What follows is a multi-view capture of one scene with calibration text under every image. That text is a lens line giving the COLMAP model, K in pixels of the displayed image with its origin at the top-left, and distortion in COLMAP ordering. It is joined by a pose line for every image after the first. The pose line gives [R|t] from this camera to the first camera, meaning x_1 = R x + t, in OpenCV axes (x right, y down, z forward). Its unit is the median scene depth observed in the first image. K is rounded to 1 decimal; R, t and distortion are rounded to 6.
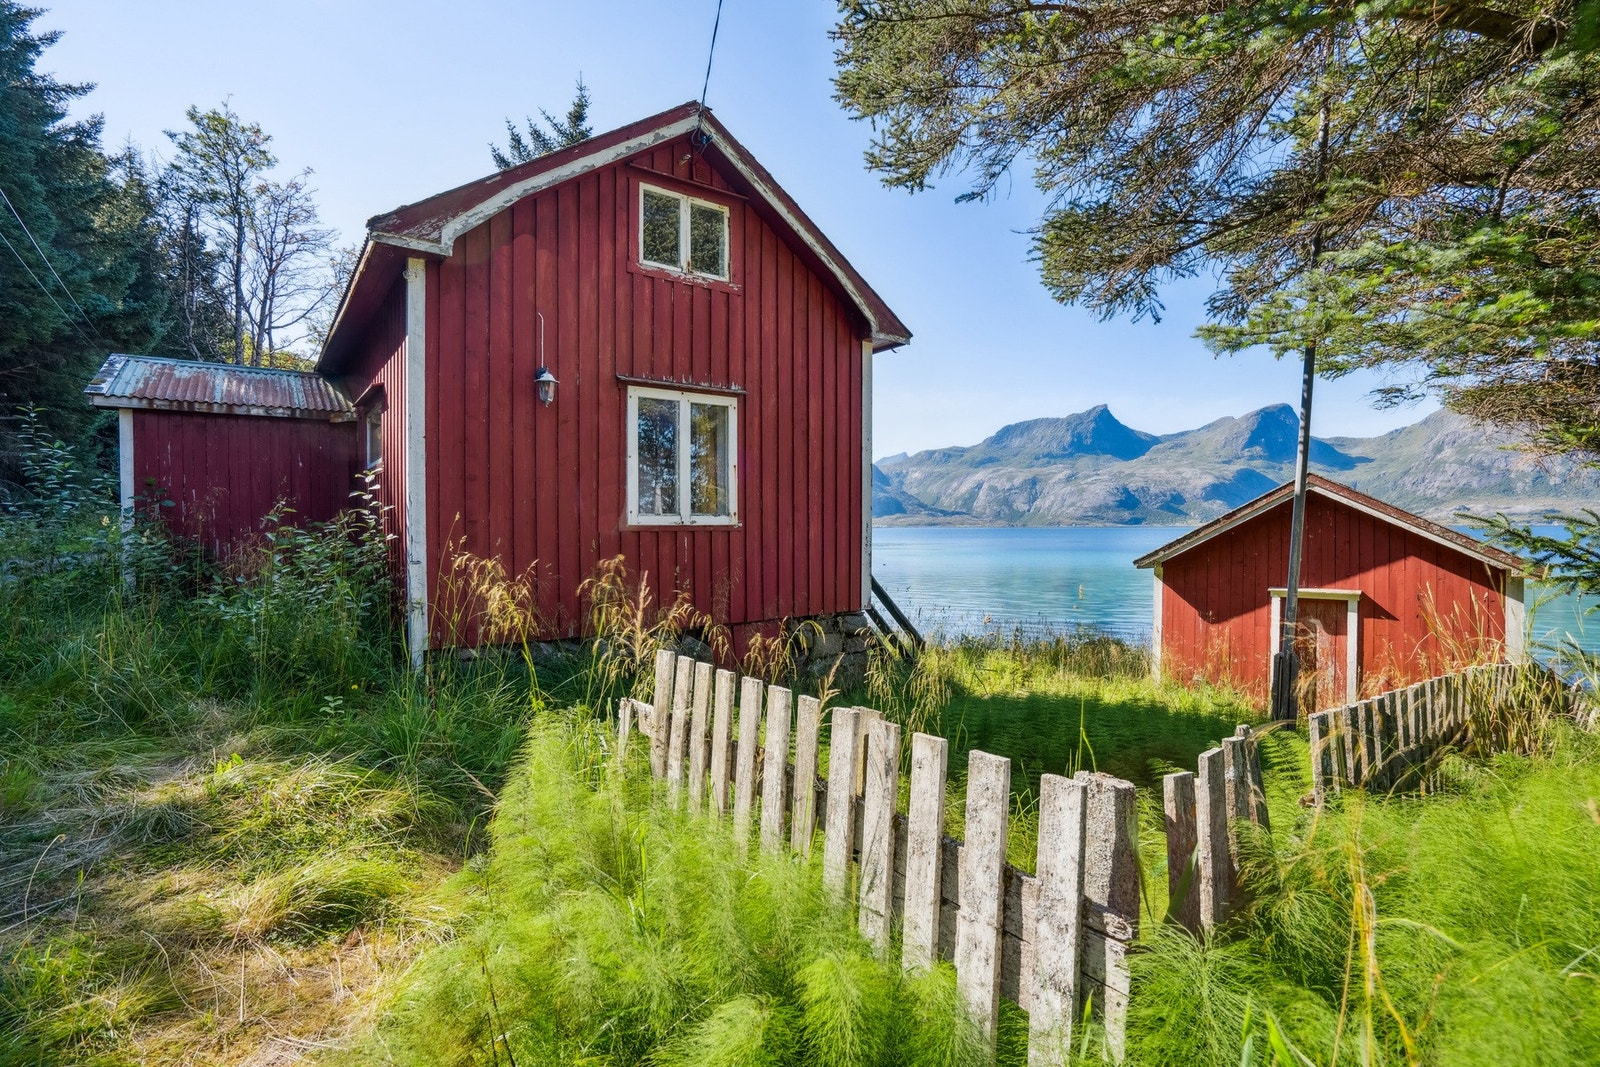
lens RADIAL K [[758.2, 0, 806.2], [0, 758.2, 534.4], [0, 0, 1]] dist [-0.036282, 0.016151]
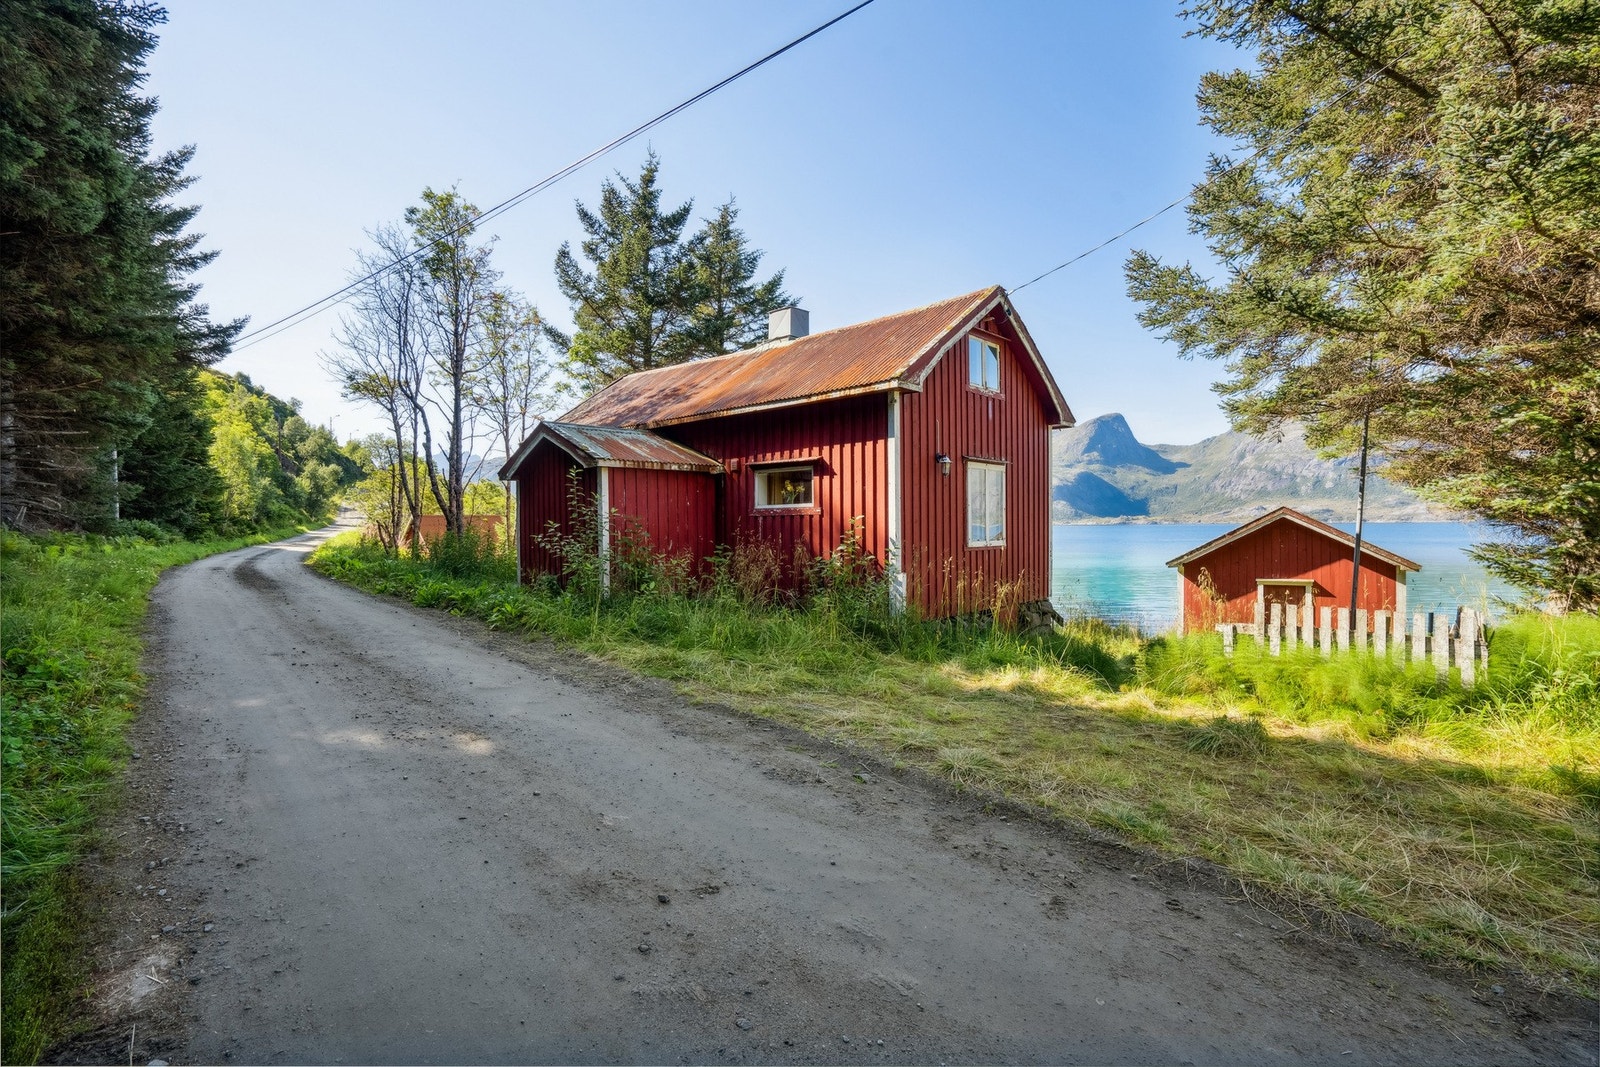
lens RADIAL K [[758.2, 0, 806.2], [0, 758.2, 534.4], [0, 0, 1]] dist [-0.036282, 0.016151]
pose [[0.983701, -0.005796, 0.179720, -0.448683], [0.005654, 0.999983, 0.001299, -0.022387], [-0.179724, -0.000261, 0.983717, -0.282231]]
